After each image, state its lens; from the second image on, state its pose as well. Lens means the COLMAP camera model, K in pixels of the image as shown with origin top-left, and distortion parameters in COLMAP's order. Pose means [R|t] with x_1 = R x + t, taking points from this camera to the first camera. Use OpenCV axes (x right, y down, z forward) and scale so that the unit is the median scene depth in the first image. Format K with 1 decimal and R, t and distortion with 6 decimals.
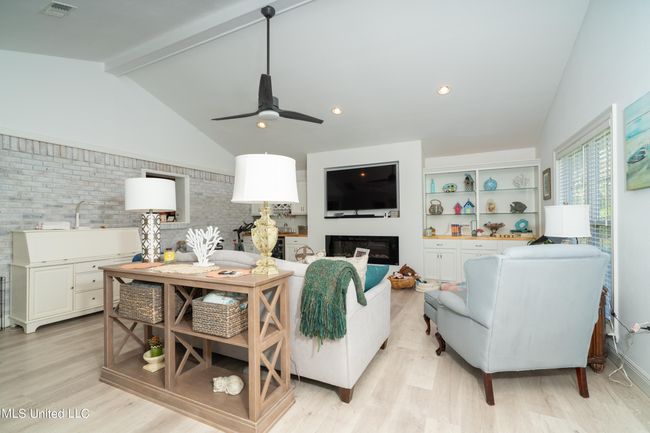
lens RADIAL K [[289.9, 0, 325.6], [0, 289.9, 219.7], [0, 0, 1]] dist [-0.000610, -0.000096]
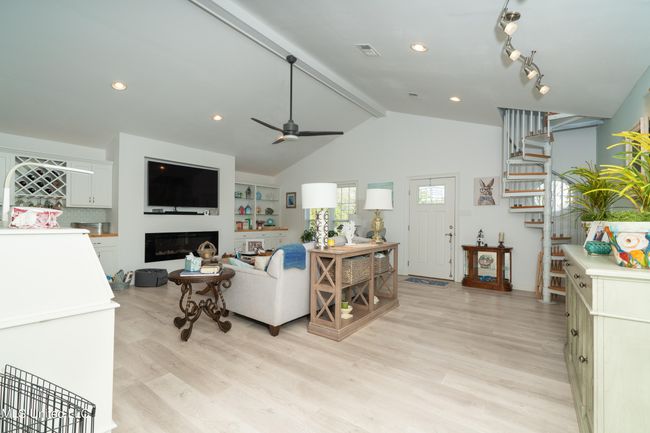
lens RADIAL K [[289.9, 0, 325.6], [0, 289.9, 219.7], [0, 0, 1]] dist [-0.000610, -0.000096]
pose [[0.191043, 0.009018, 0.981540, -0.841749], [-0.012248, 0.999902, -0.006803, 0.012808], [-0.981505, -0.010723, 0.191134, 0.339037]]
